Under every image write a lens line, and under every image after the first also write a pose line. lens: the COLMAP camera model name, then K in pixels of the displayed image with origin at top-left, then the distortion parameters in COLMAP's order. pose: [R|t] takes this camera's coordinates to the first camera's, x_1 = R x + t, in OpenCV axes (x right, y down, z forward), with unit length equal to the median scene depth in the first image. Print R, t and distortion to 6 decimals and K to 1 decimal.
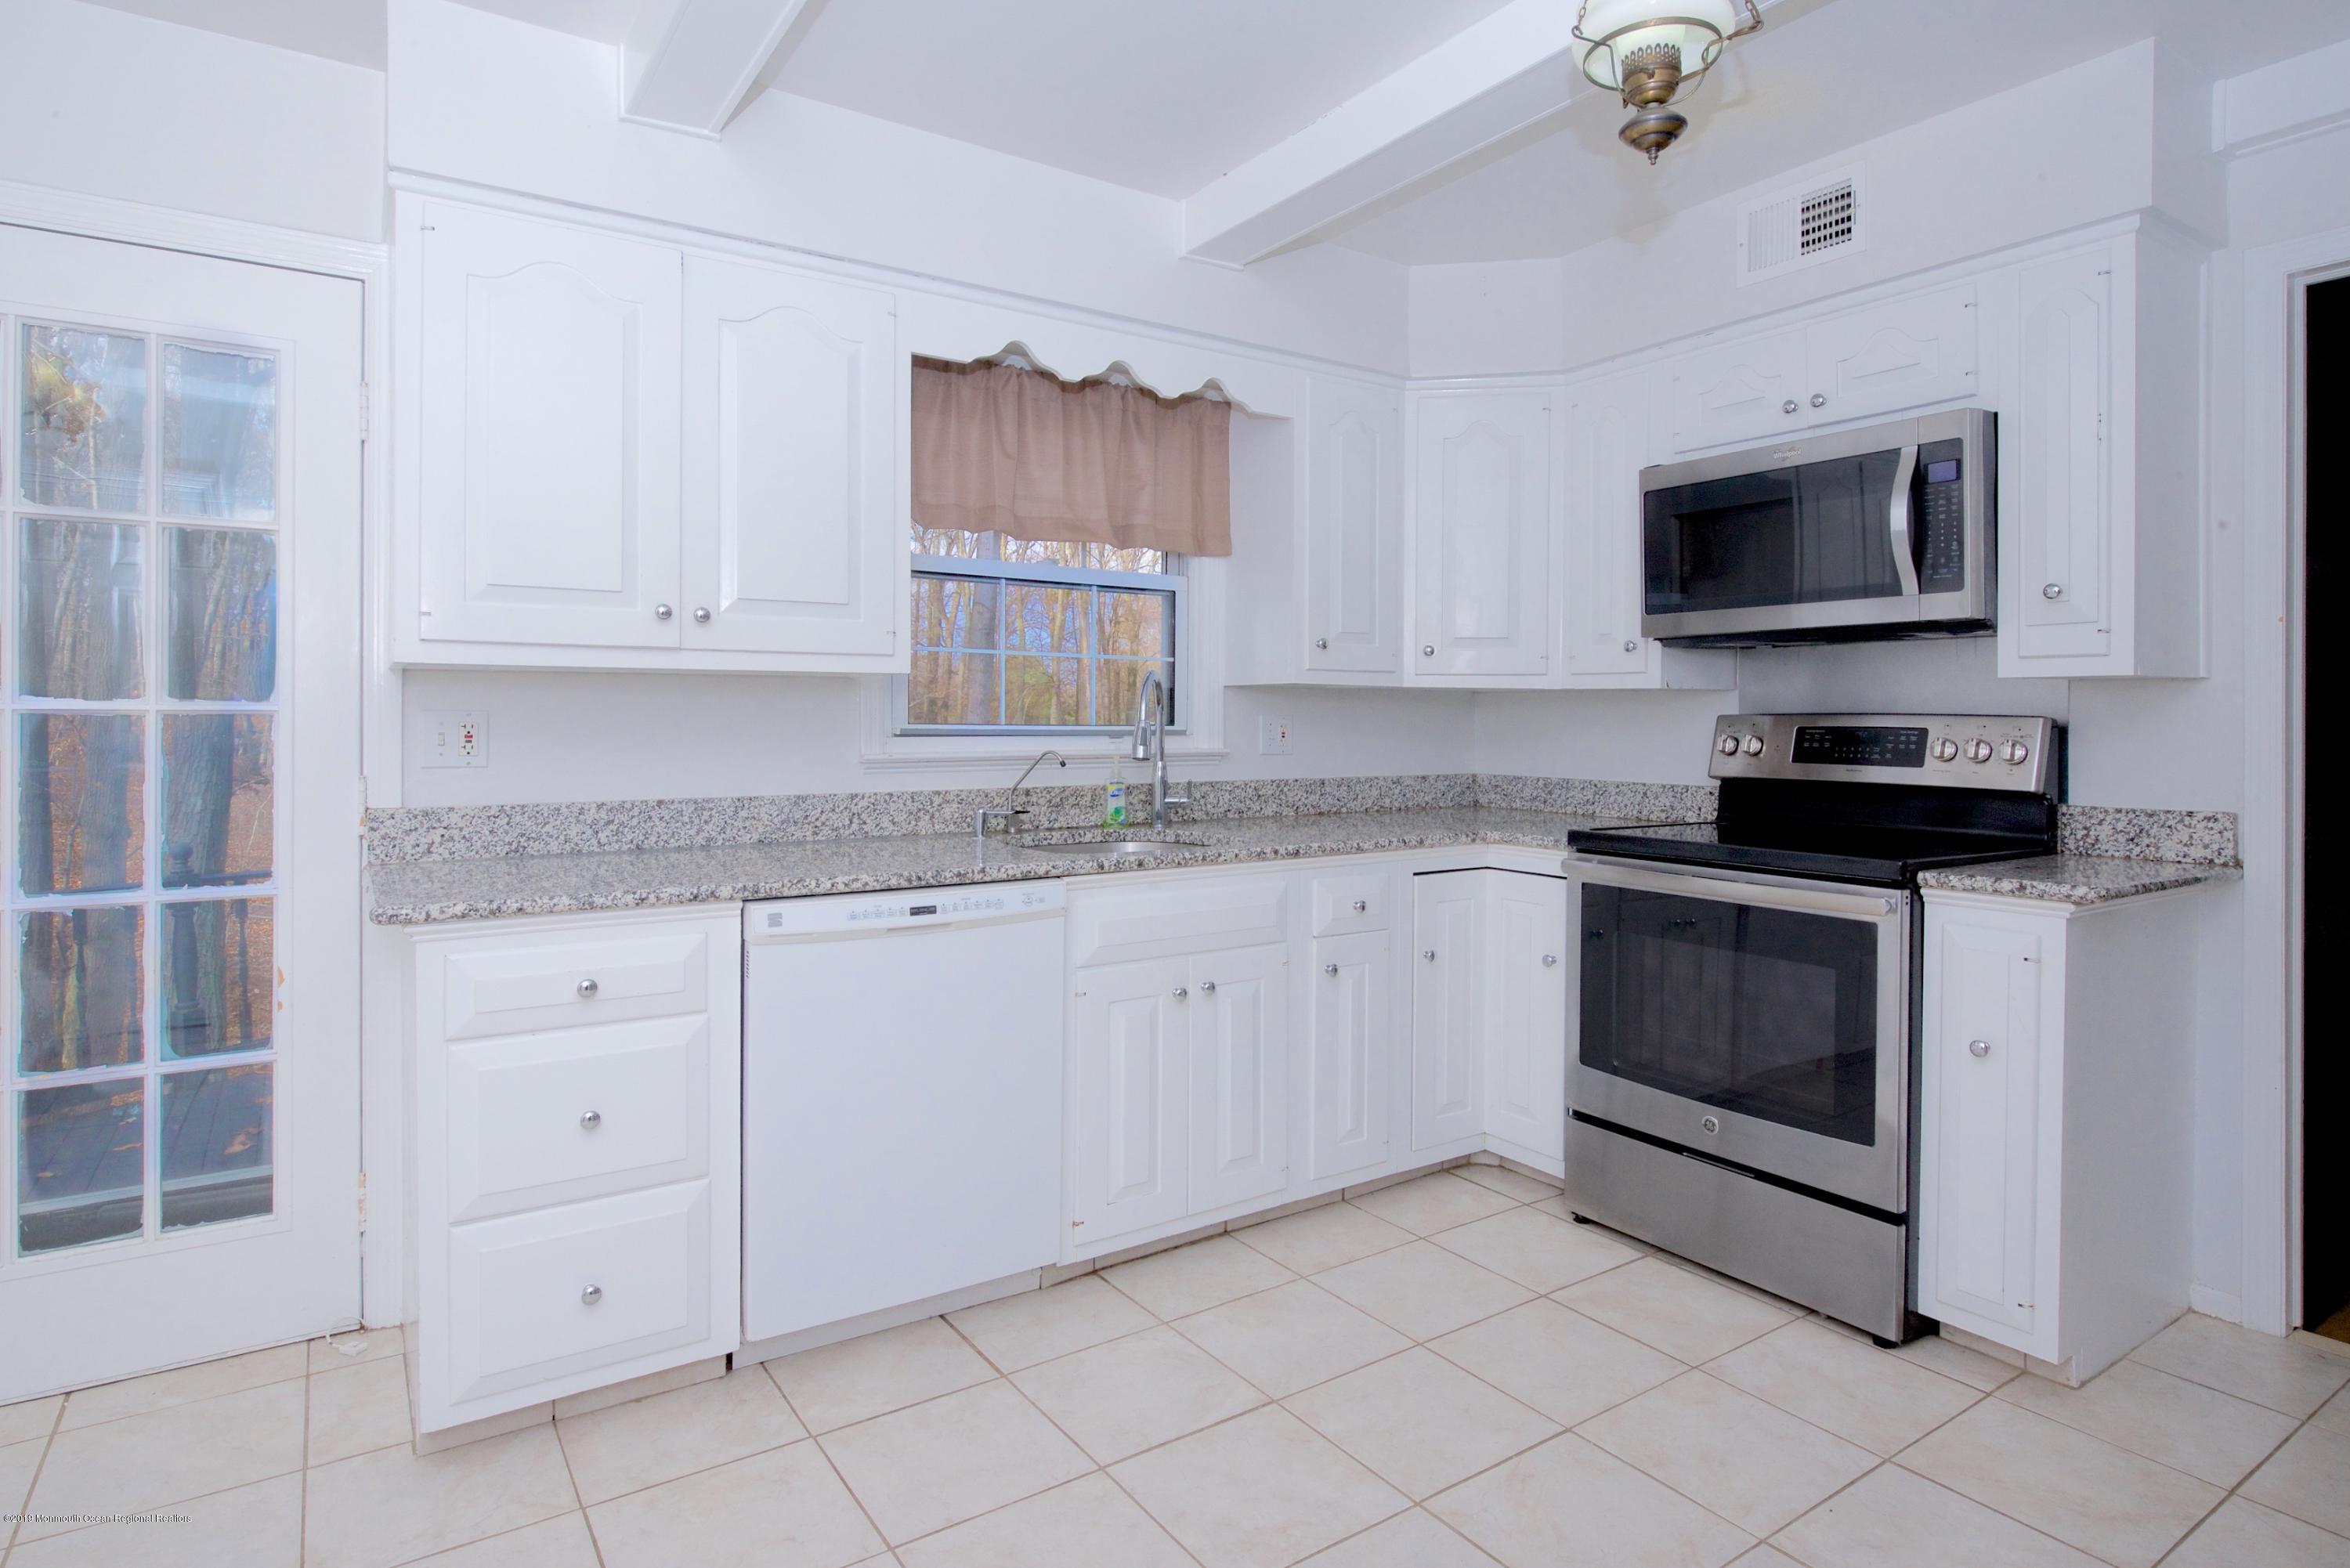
lens RADIAL K [[1203.5, 0, 1261.1], [0, 1203.5, 723.7], [0, 0, 1]] dist [-0.005772, 0.001006]
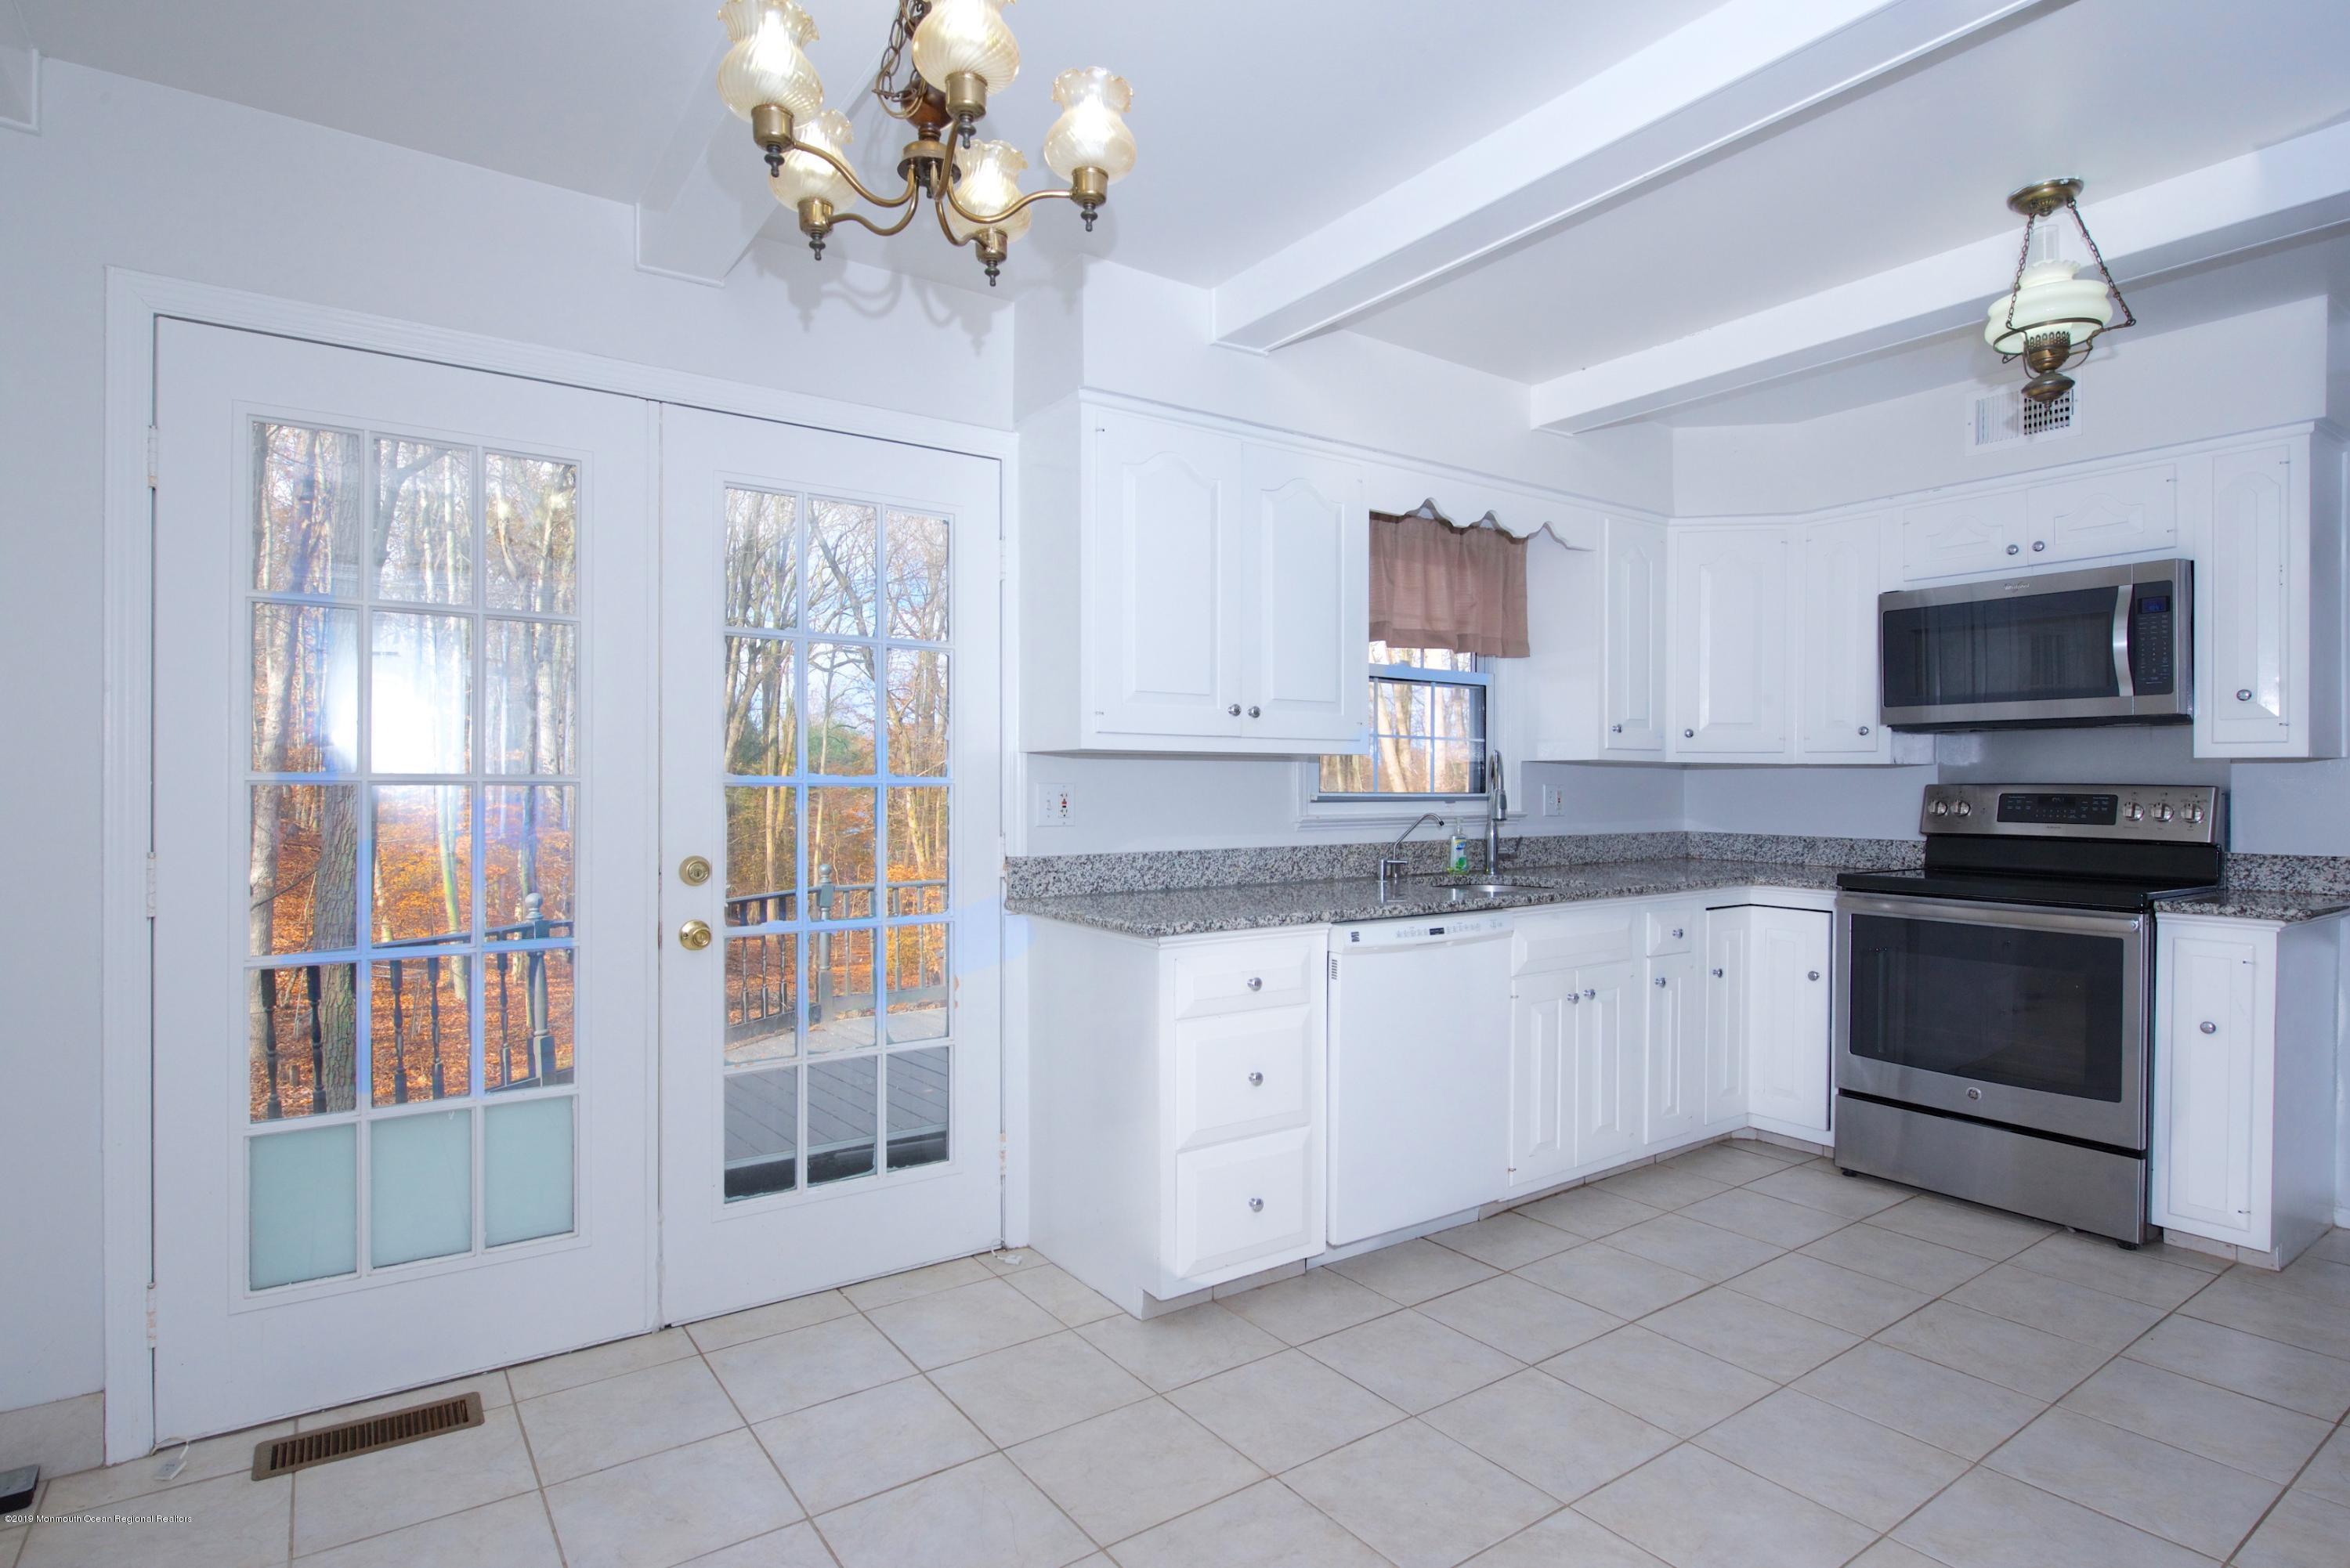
lens RADIAL K [[1203.5, 0, 1169.3], [0, 1203.5, 786.0], [0, 0, 1]] dist [-0.005772, 0.001006]
pose [[0.999776, -0.000739, 0.021149, -0.530827], [0.000754, 0.999999, -0.000741, -0.006138], [-0.021148, 0.000757, 0.999776, -0.300900]]
